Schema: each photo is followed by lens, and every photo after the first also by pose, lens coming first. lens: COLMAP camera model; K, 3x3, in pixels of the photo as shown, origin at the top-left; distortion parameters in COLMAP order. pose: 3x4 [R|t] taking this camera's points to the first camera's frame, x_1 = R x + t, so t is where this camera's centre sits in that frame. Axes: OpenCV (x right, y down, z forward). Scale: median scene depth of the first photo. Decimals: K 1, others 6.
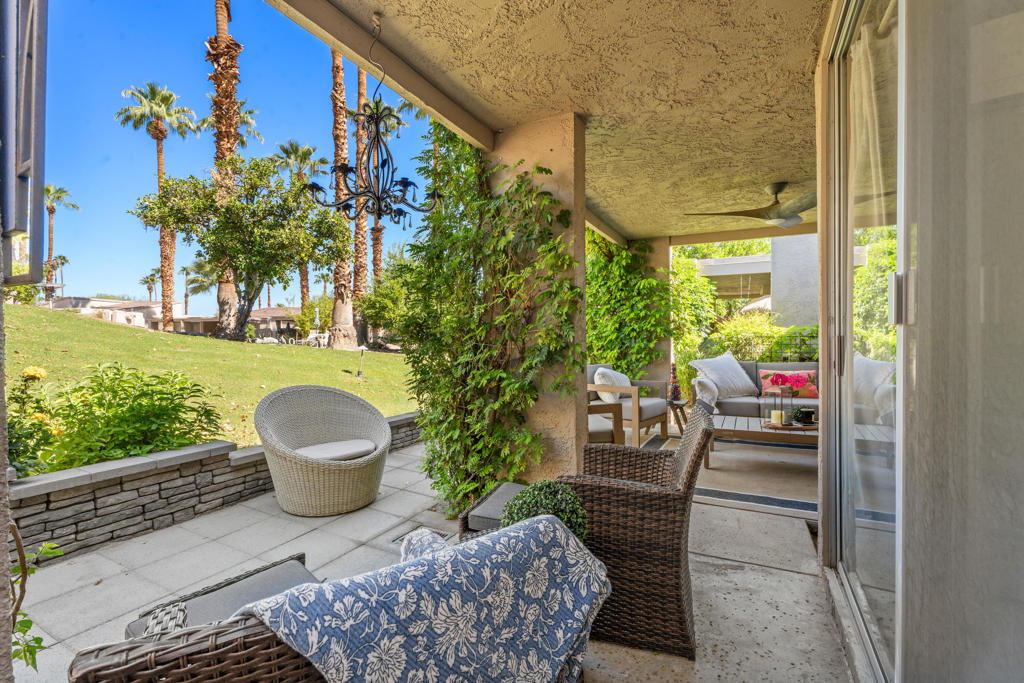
lens RADIAL K [[460.9, 0, 511.3], [0, 460.9, 322.4], [0, 0, 1]] dist [0.003105, 0.000296]
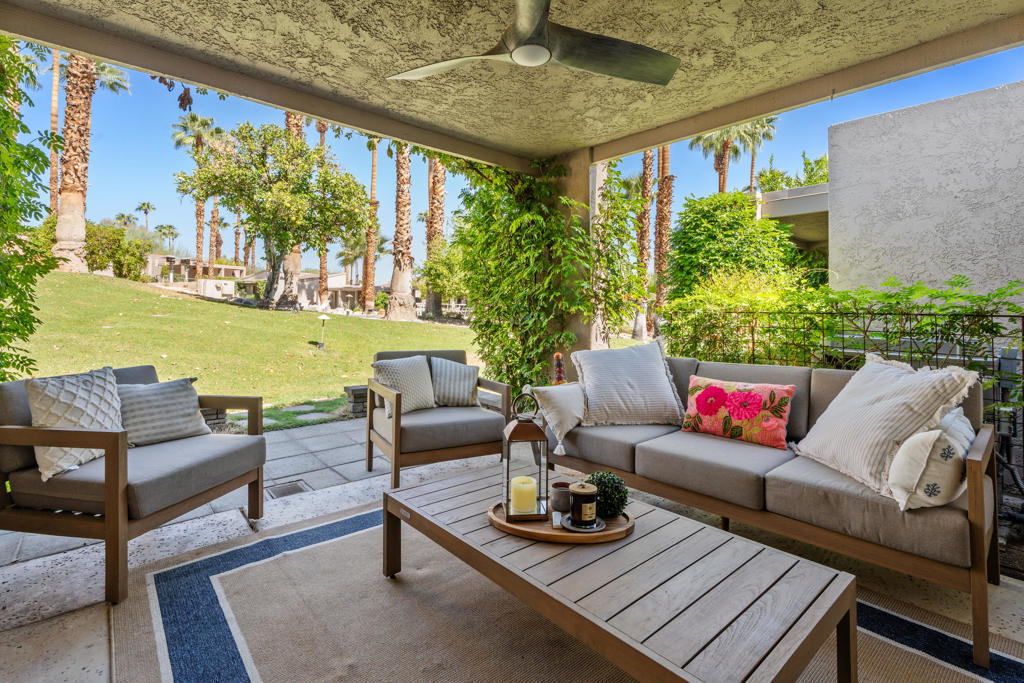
lens RADIAL K [[473.9, 0, 511.7], [0, 473.9, 293.4], [0, 0, 1]] dist [0.000789, 0.000060]
pose [[0.928076, 0.004329, -0.372365, 0.219344], [-0.004203, 0.999991, 0.001151, 0.003775], [0.372367, 0.000497, 0.928086, 0.171115]]
